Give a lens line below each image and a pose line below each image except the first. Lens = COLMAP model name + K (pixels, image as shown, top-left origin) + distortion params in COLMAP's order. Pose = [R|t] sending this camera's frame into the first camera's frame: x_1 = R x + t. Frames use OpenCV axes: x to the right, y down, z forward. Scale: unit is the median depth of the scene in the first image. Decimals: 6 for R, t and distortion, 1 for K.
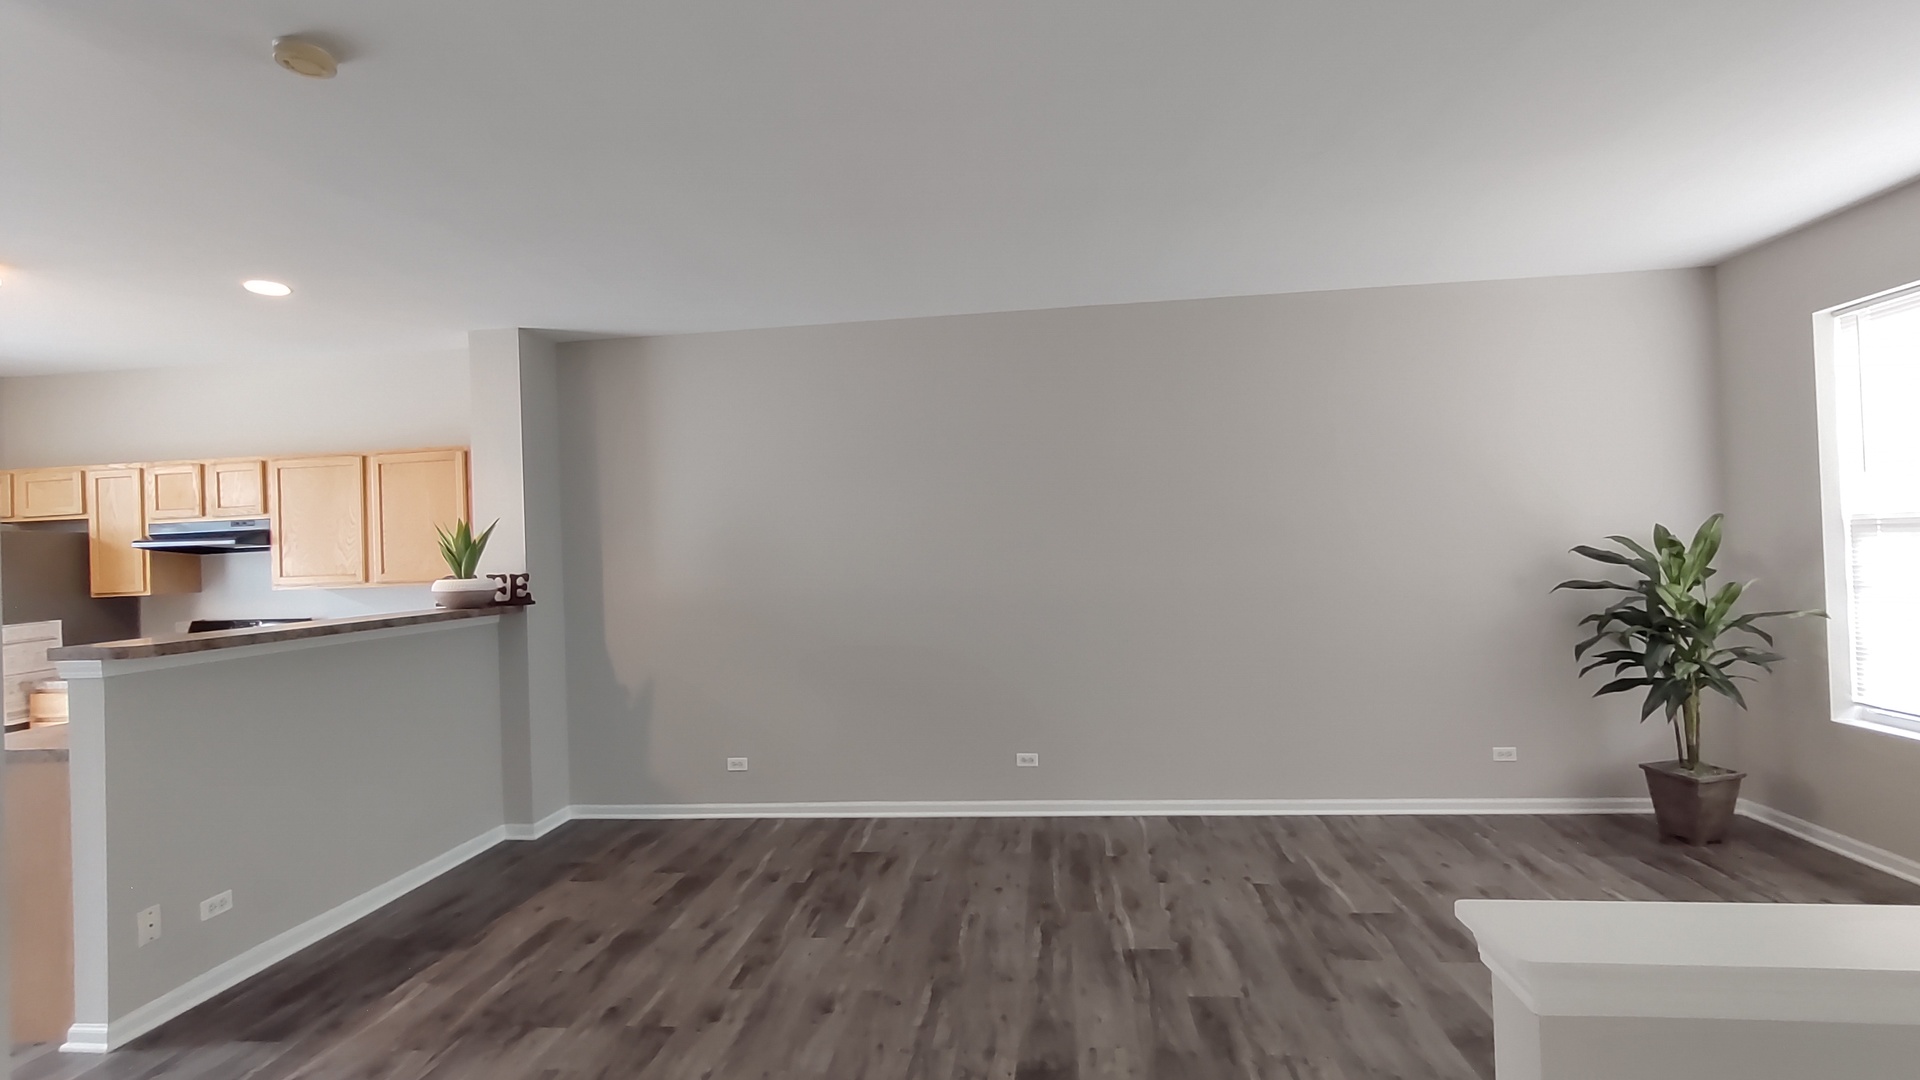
lens RADIAL K [[867.1, 0, 962.6], [0, 867.1, 540.7], [0, 0, 1]] dist [0.003460, 0.000103]
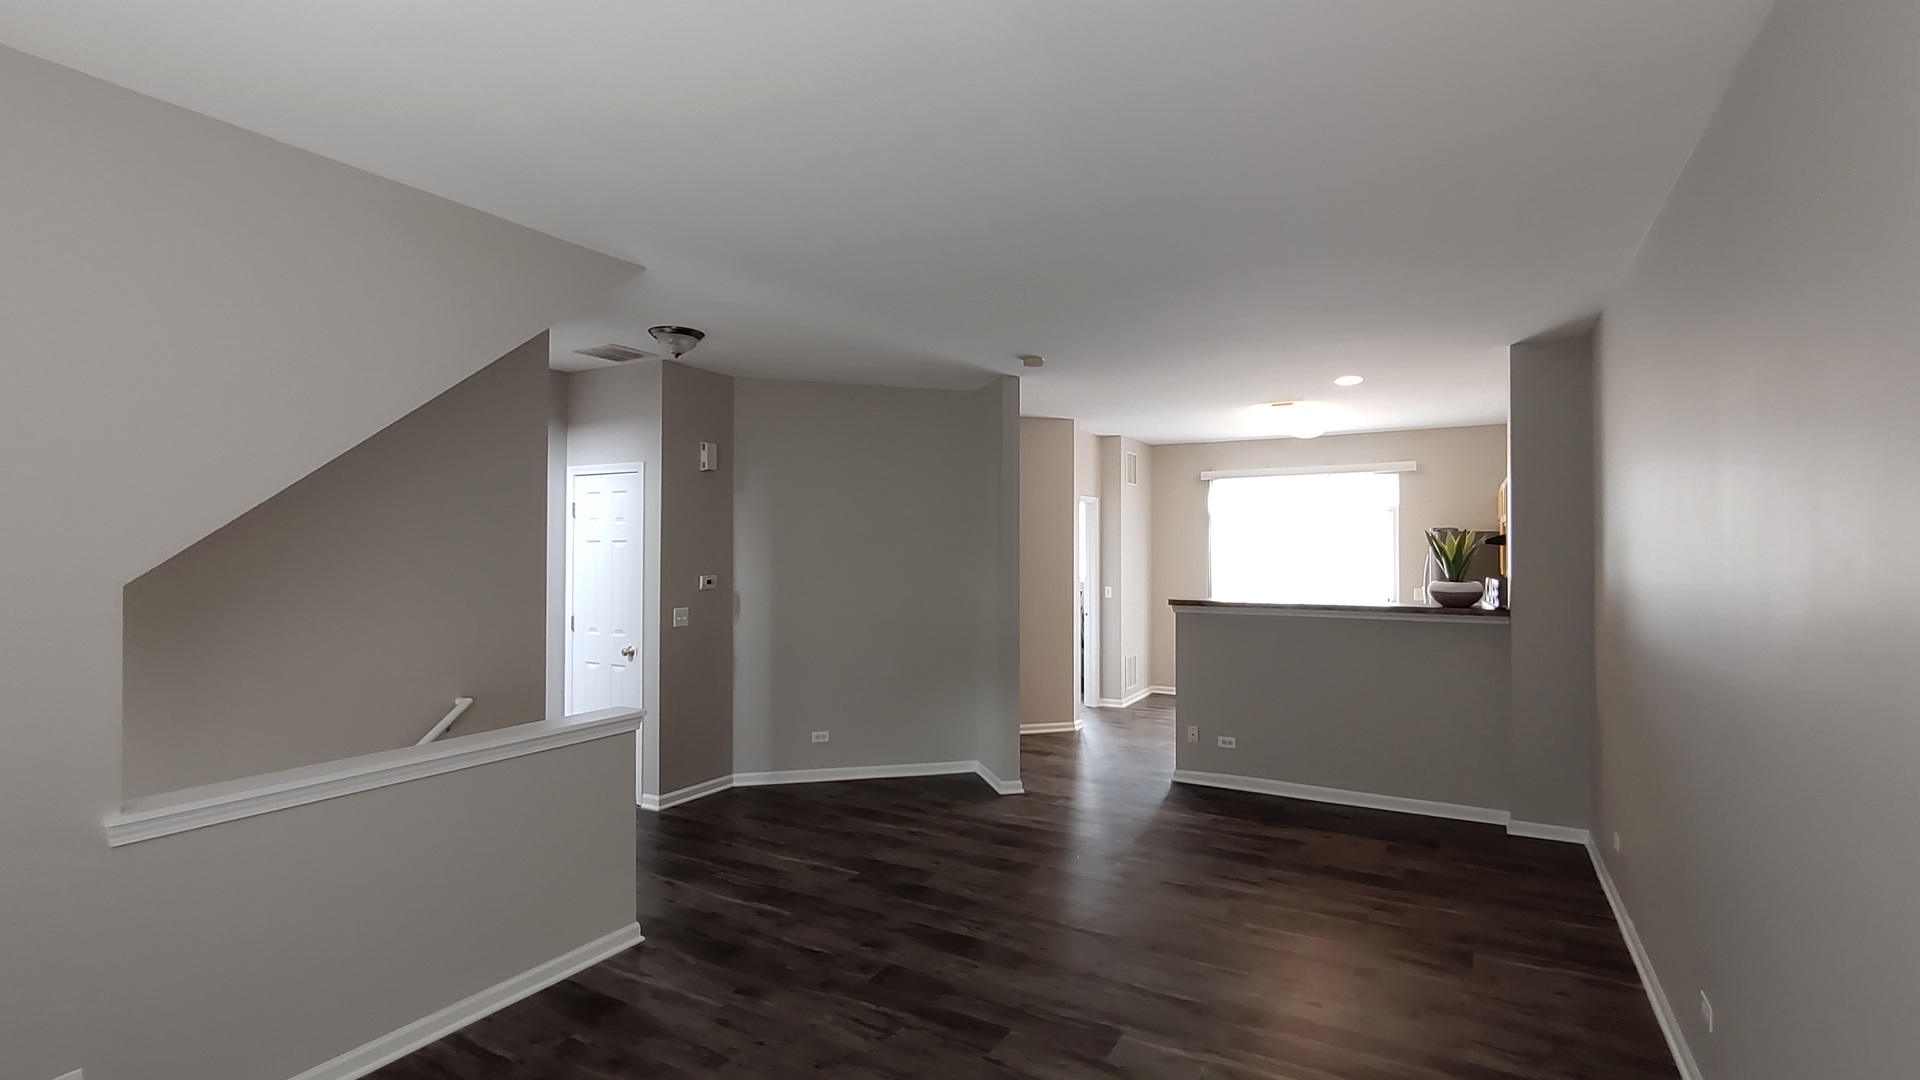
lens RADIAL K [[867.1, 0, 955.9], [0, 867.1, 544.8], [0, 0, 1]] dist [0.003460, 0.000103]
pose [[-0.410866, 0.028538, -0.911249, 0.789701], [0.023662, 0.999507, 0.020633, -0.046246], [0.911388, -0.013085, -0.411339, 0.897477]]
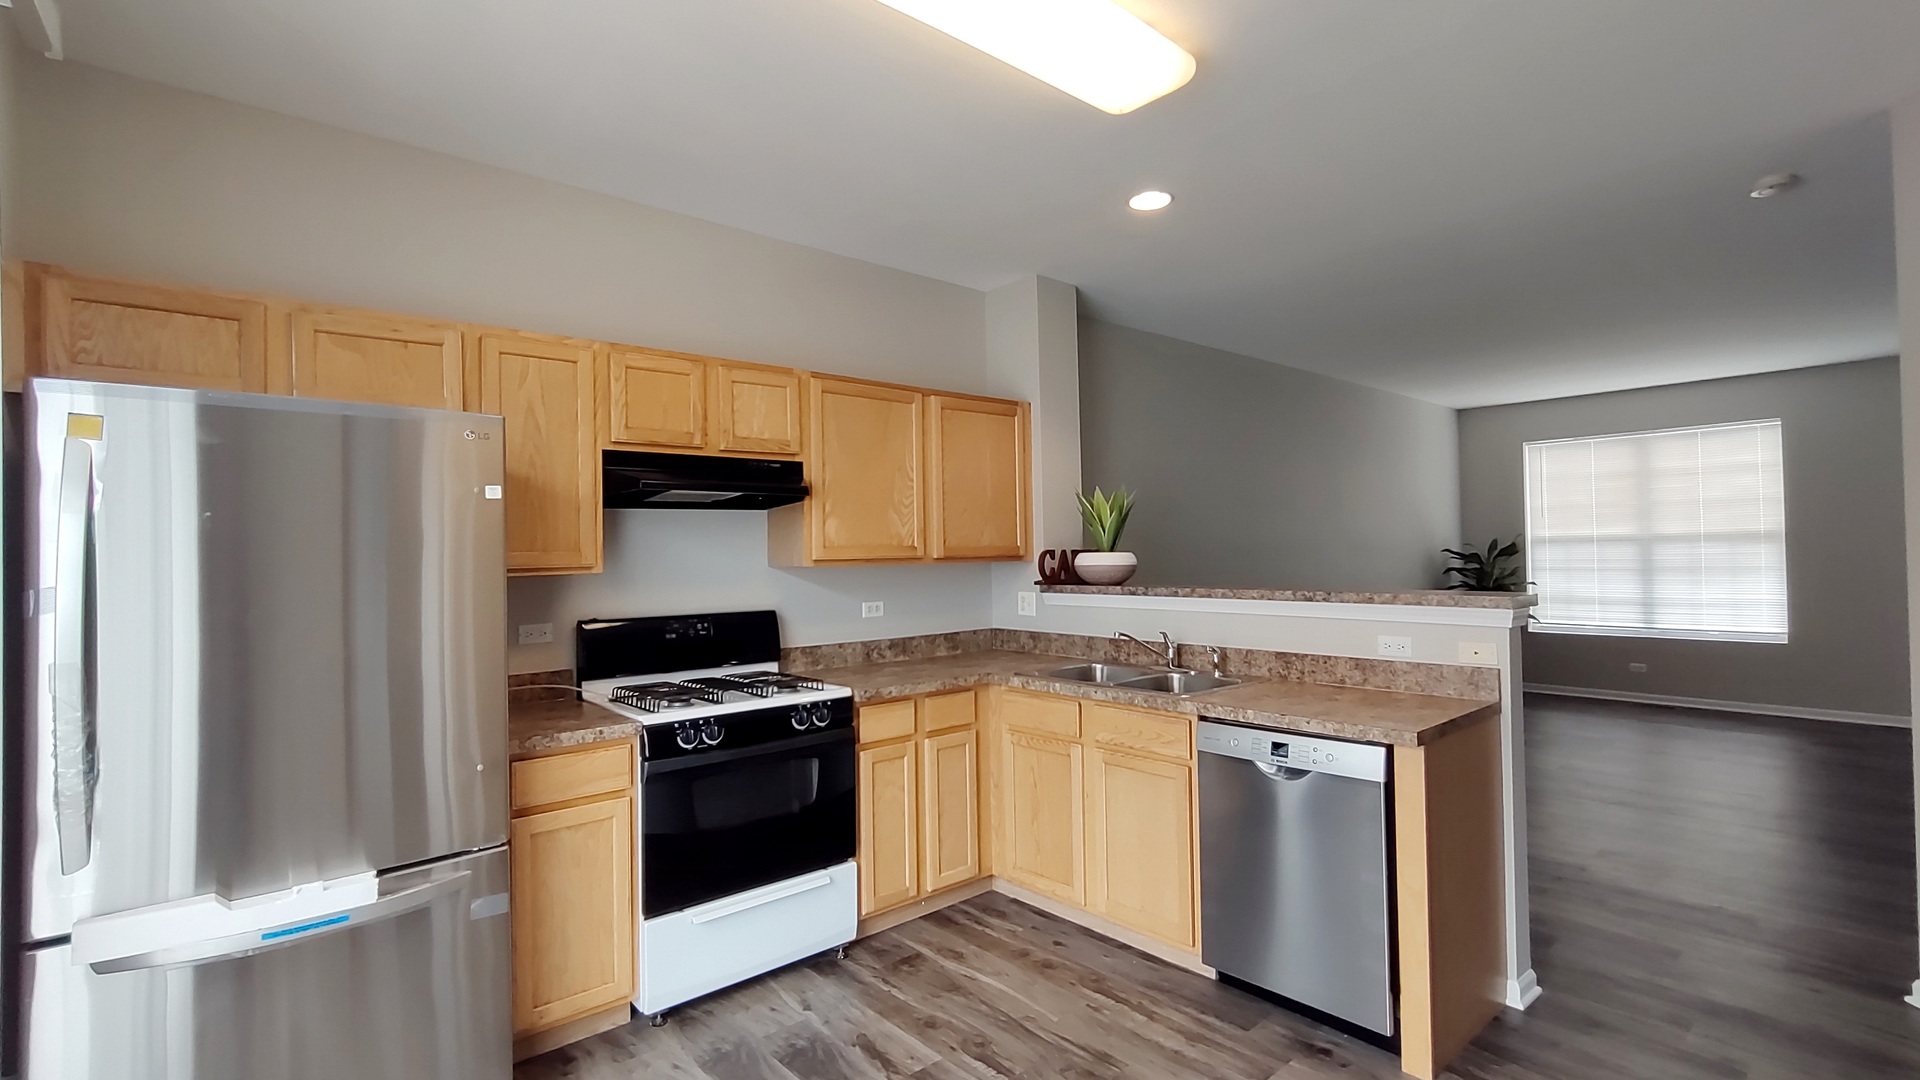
lens RADIAL K [[867.1, 0, 968.7], [0, 867.1, 540.6], [0, 0, 1]] dist [0.003460, 0.000103]
pose [[0.675434, 0.034899, 0.736594, -1.385431], [-0.013892, 0.999304, -0.034607, 0.067060], [-0.737289, 0.013142, 0.675449, 0.506274]]
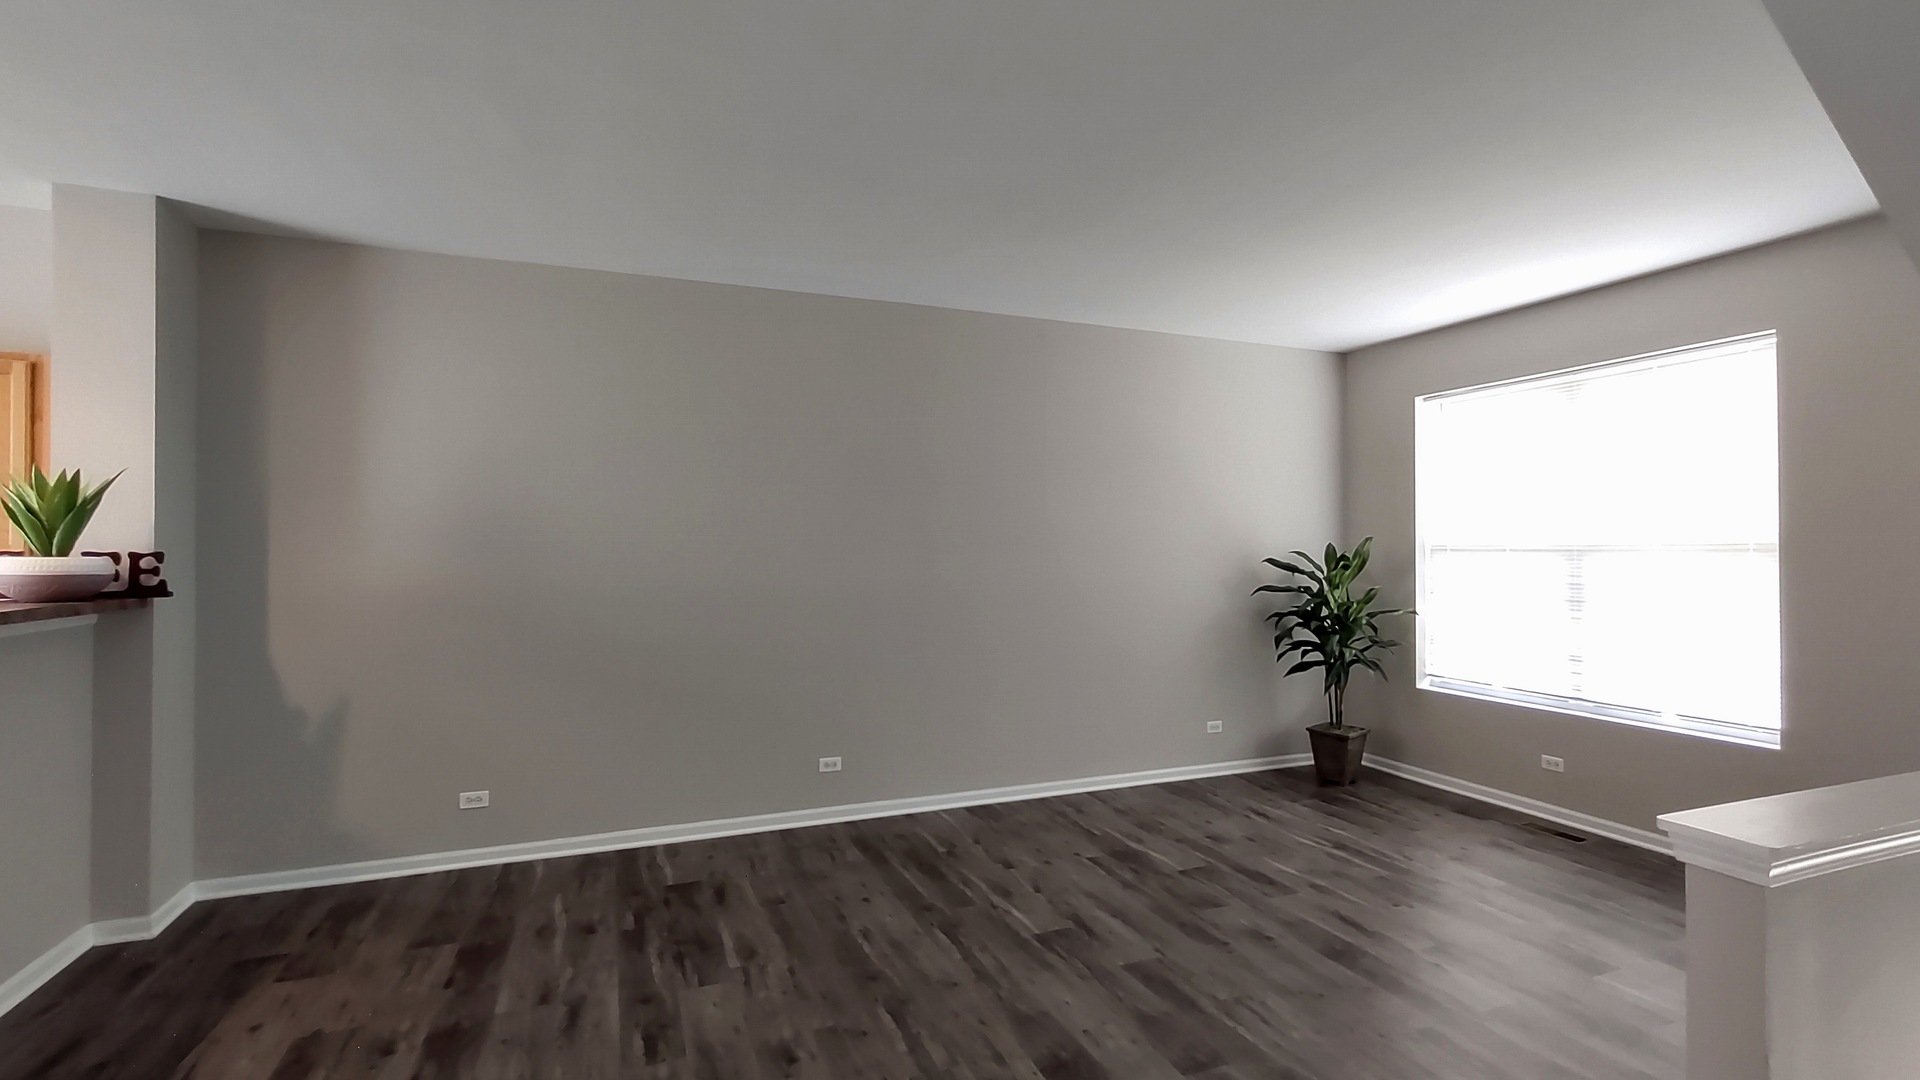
lens RADIAL K [[867.1, 0, 956.9], [0, 867.1, 541.5], [0, 0, 1]] dist [0.003460, 0.000103]
pose [[0.882398, 0.039724, 0.468825, -0.288650], [-0.037870, 0.999193, -0.013385, 0.015814], [-0.468978, -0.005943, 0.883190, 0.099236]]
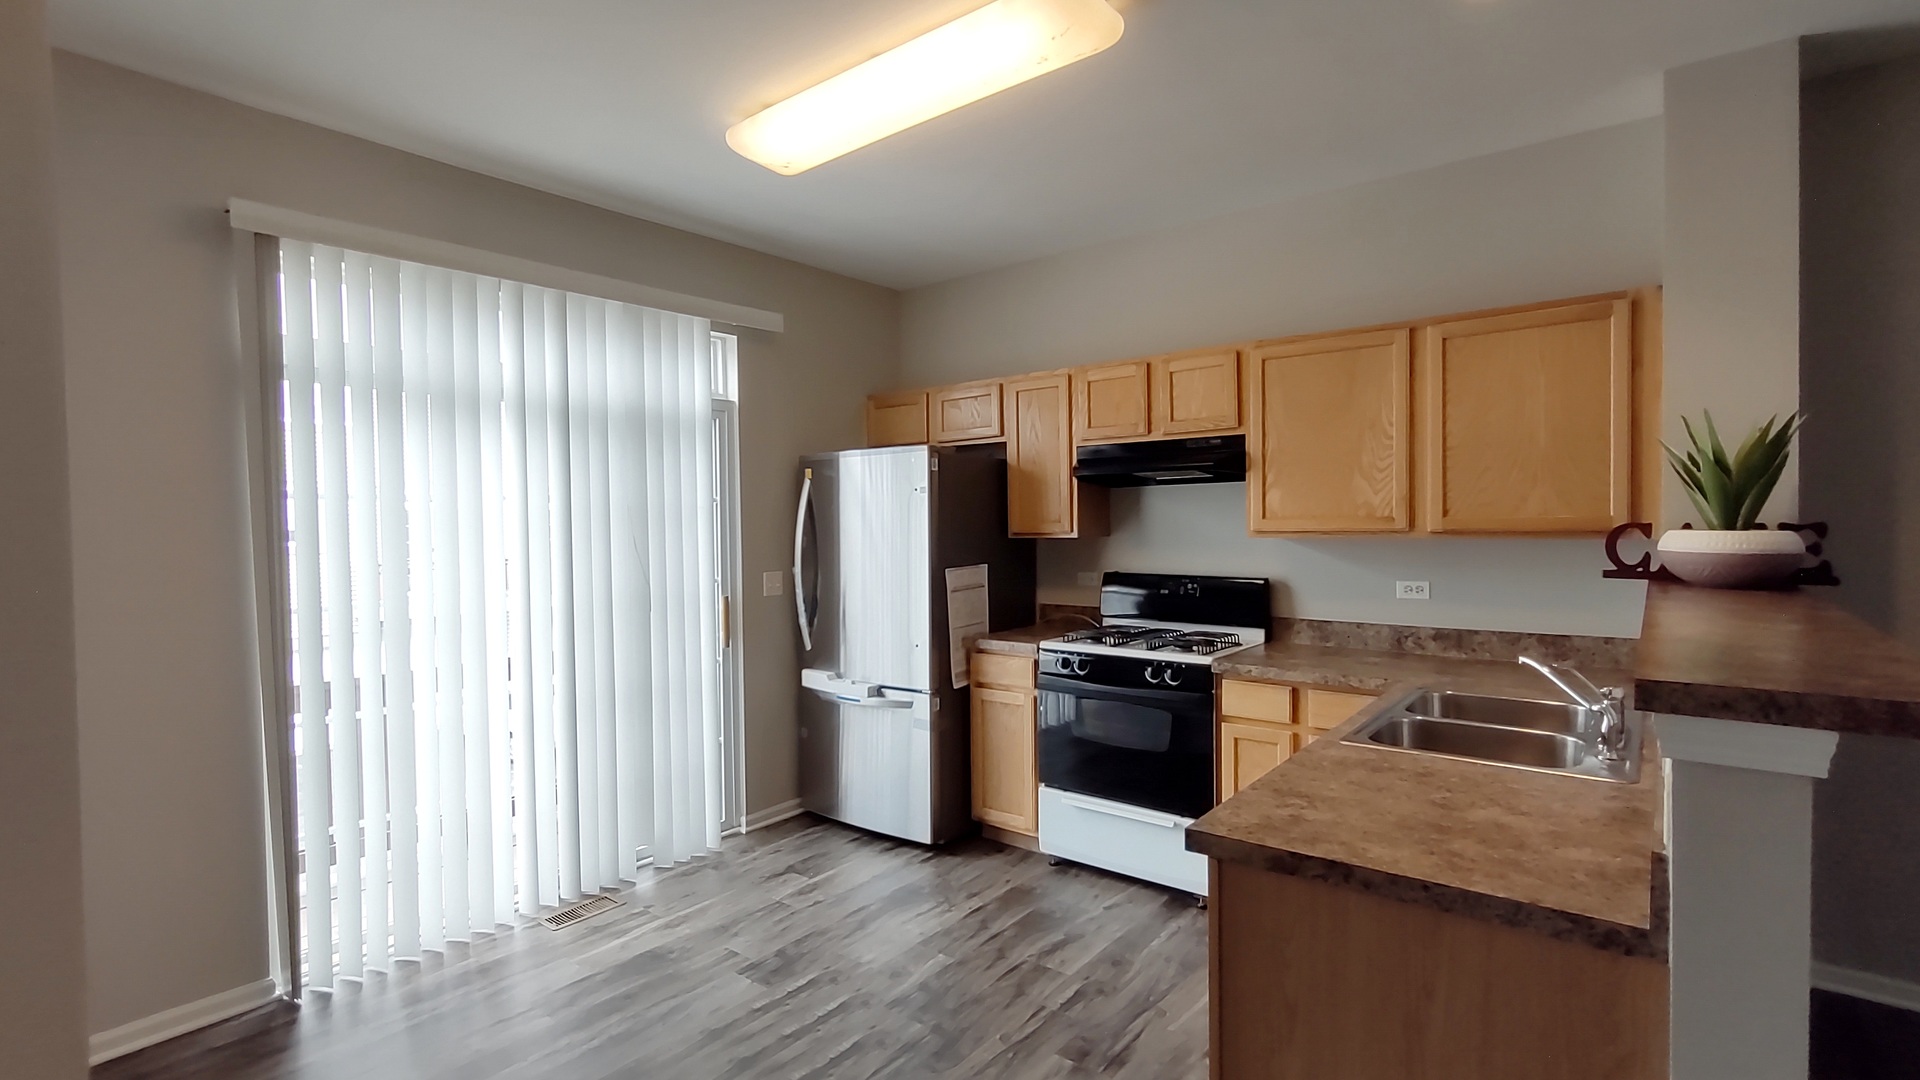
lens RADIAL K [[867.1, 0, 958.1], [0, 867.1, 543.2], [0, 0, 1]] dist [0.003460, 0.000103]
pose [[0.847382, 0.039838, -0.529487, -0.711013], [-0.012674, 0.998415, 0.054837, 0.030344], [0.530832, -0.039757, 0.846544, 0.329493]]
